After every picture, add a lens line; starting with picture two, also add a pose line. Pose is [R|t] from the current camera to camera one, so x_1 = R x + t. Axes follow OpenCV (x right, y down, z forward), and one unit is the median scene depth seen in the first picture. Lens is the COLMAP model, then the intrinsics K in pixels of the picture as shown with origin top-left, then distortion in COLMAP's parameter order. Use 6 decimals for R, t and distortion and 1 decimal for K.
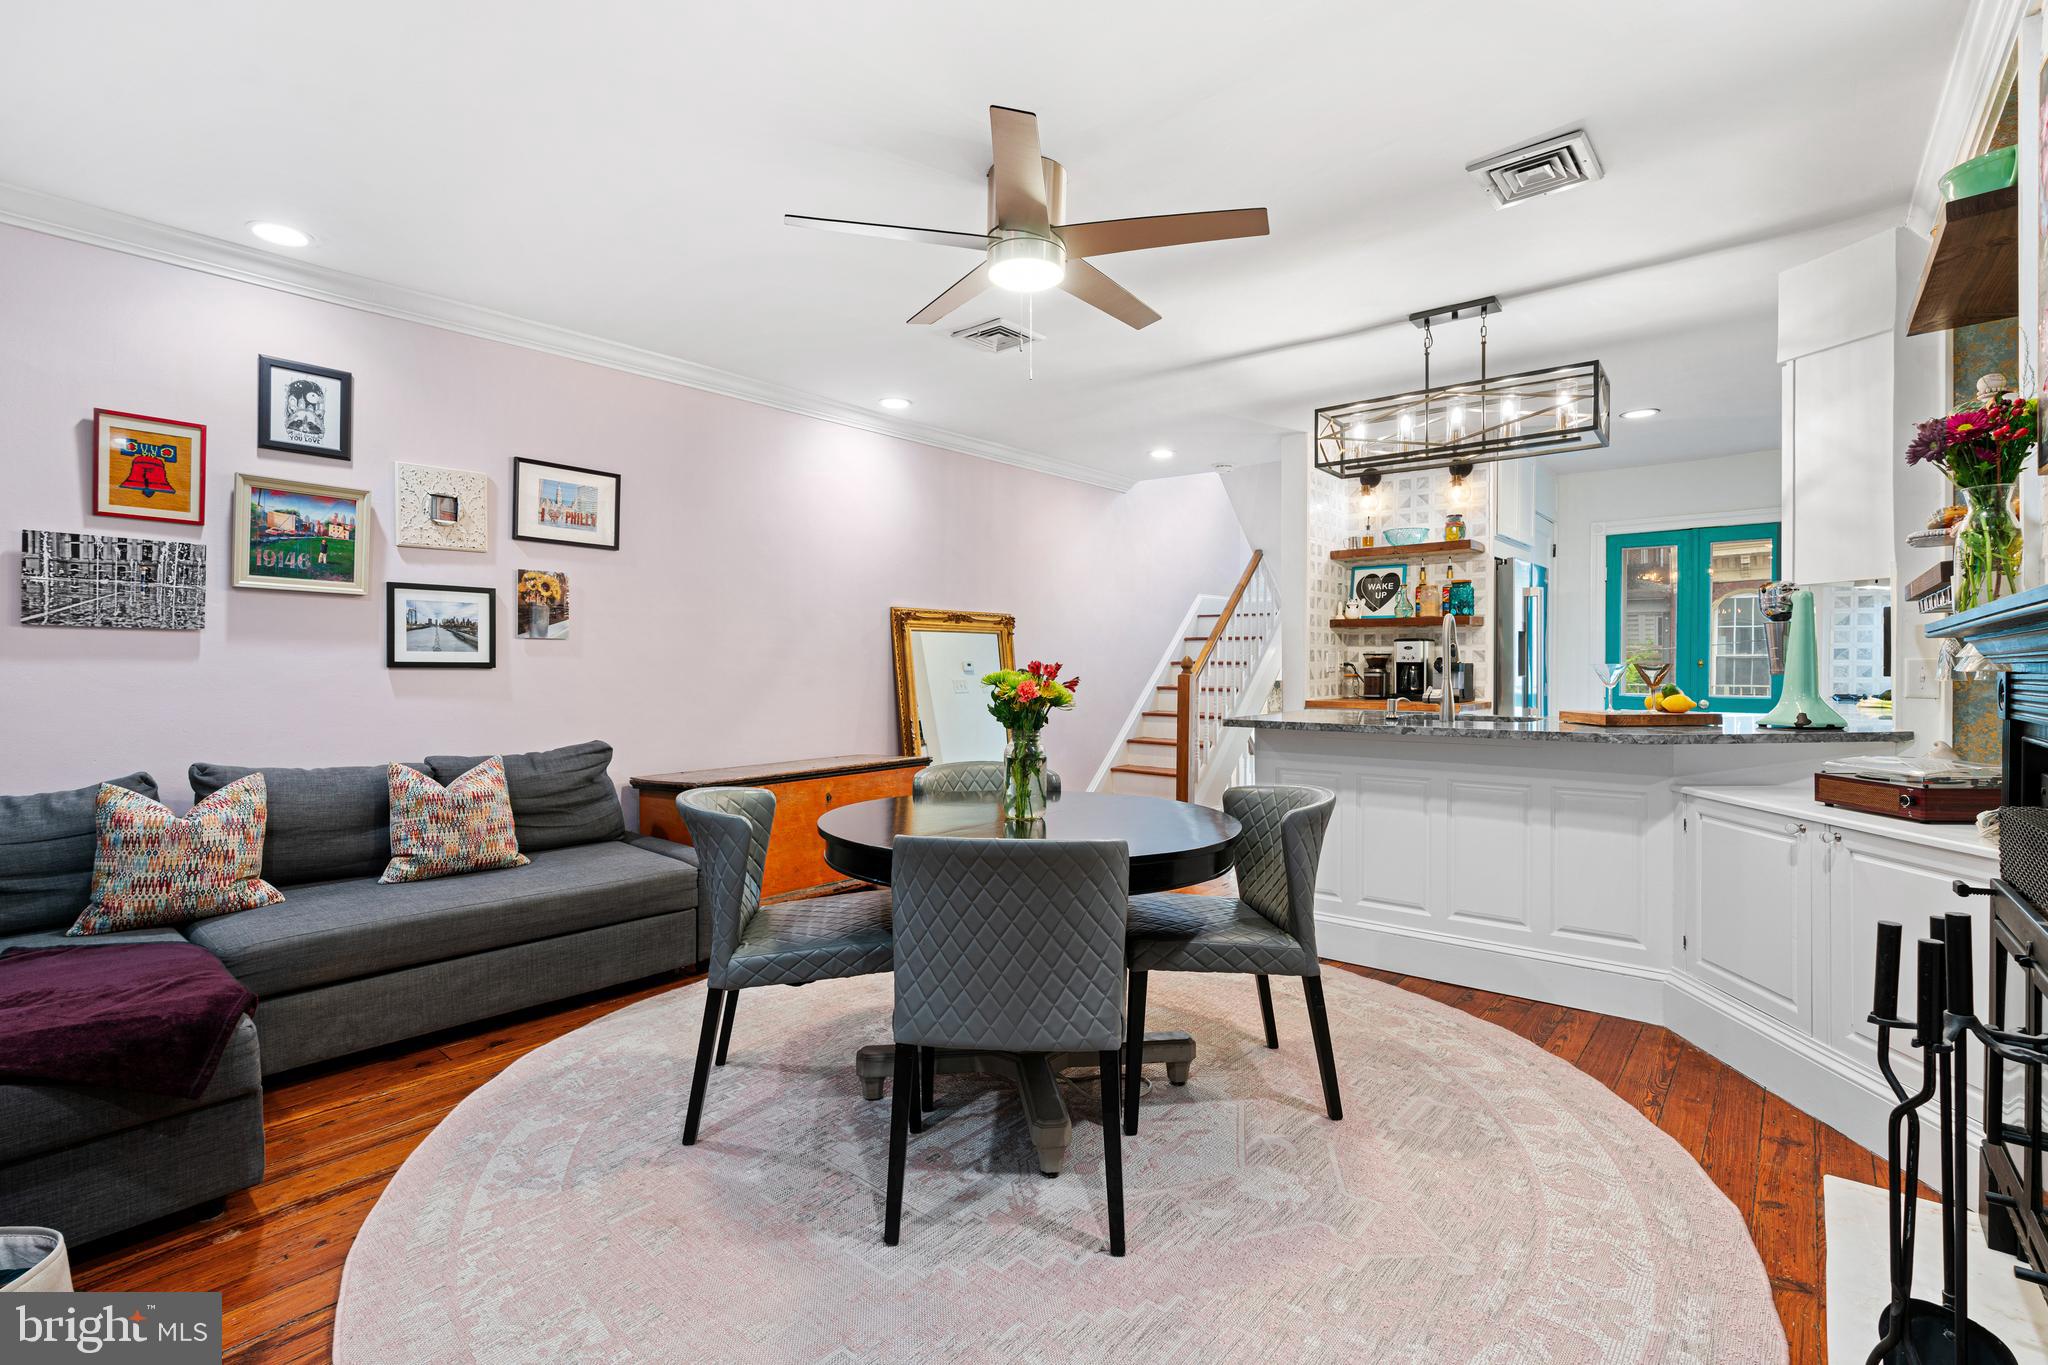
lens RADIAL K [[918.7, 0, 1040.5], [0, 918.7, 671.0], [0, 0, 1]] dist [-0.010173, 0.003077]
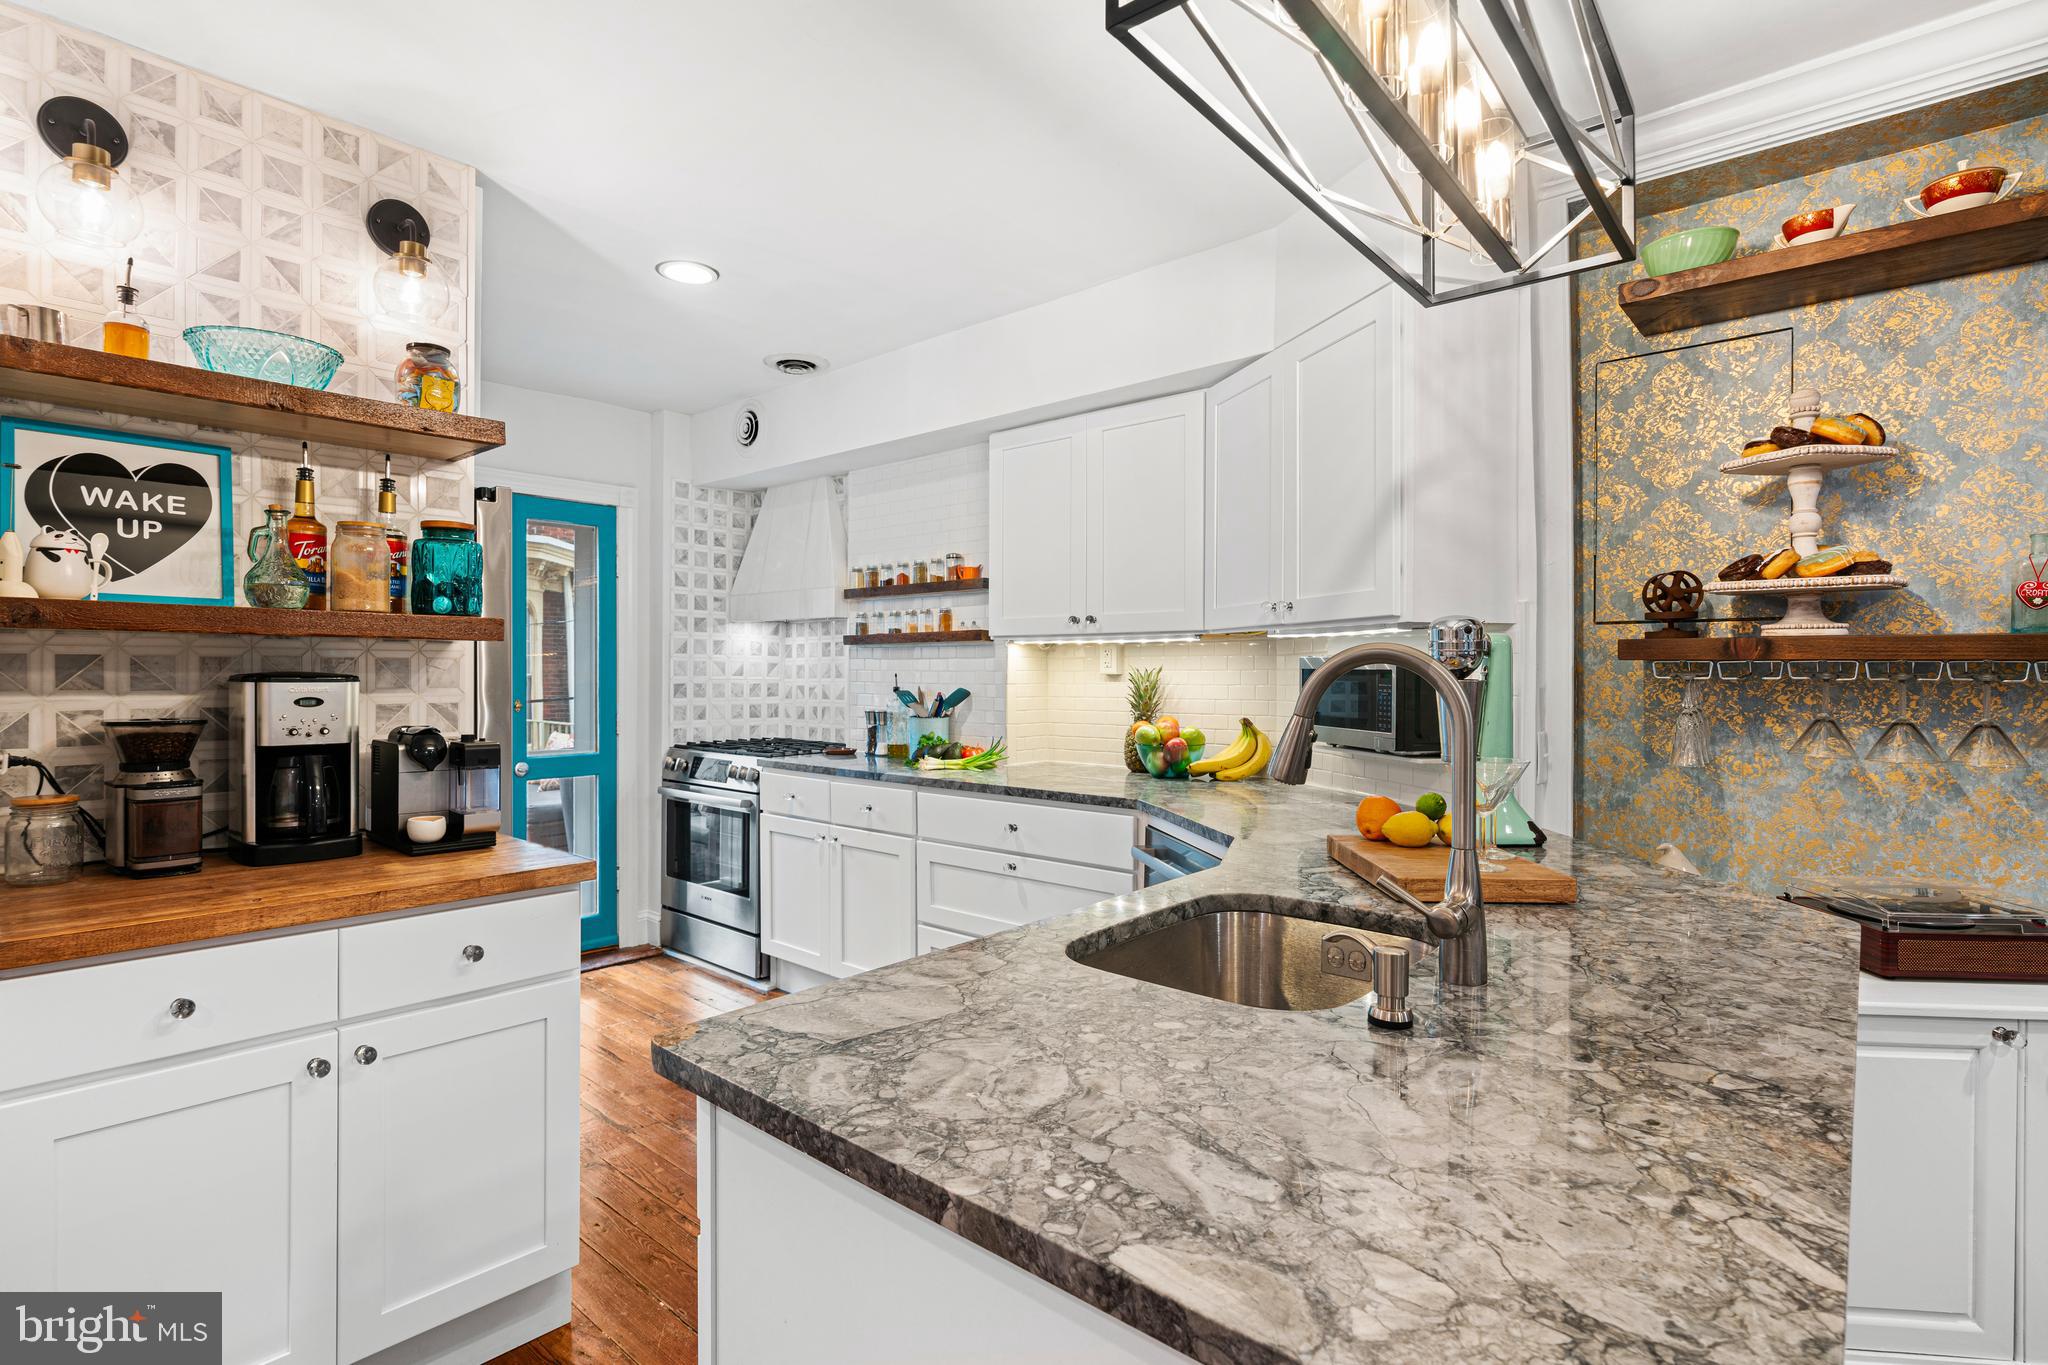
lens RADIAL K [[990.3, 0, 997.7], [0, 990.3, 674.7], [0, 0, 1]] dist [-0.009564, 0.003114]
pose [[0.053753, -0.002131, 0.998552, 0.084628], [0.005802, 0.999982, 0.001821, -0.050799], [-0.998537, 0.005696, 0.053764, 1.084492]]
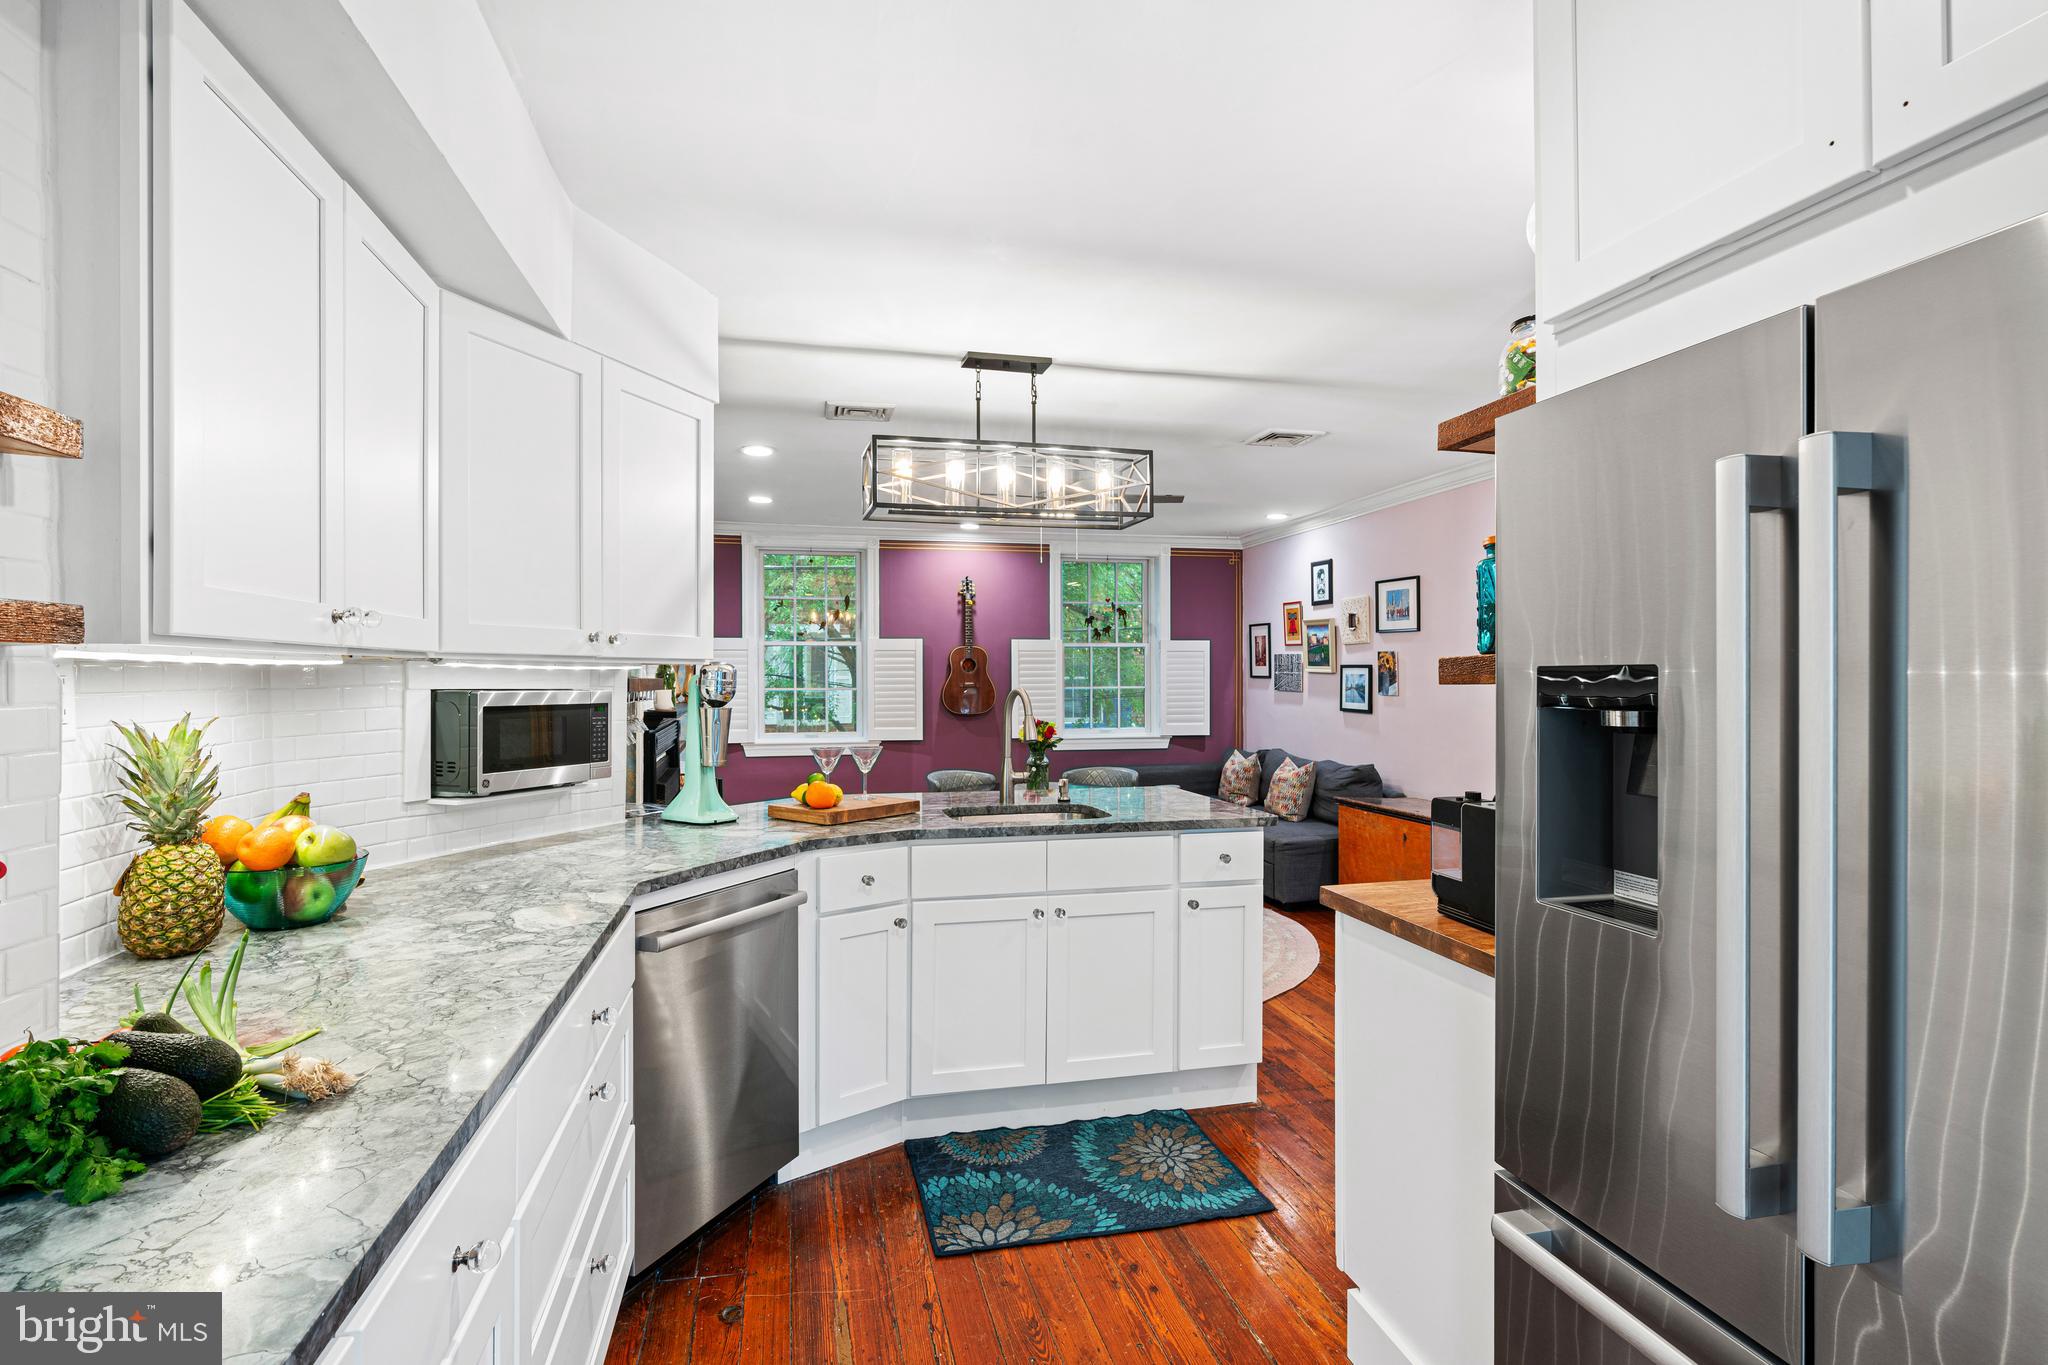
lens RADIAL K [[990.3, 0, 1025.2], [0, 990.3, 683.2], [0, 0, 1]] dist [-0.009564, 0.003114]
pose [[-0.588682, 0.008461, -0.808320, 1.209318], [-0.005748, 0.999876, 0.014652, -0.080436], [0.808344, 0.013272, -0.588560, 1.560495]]
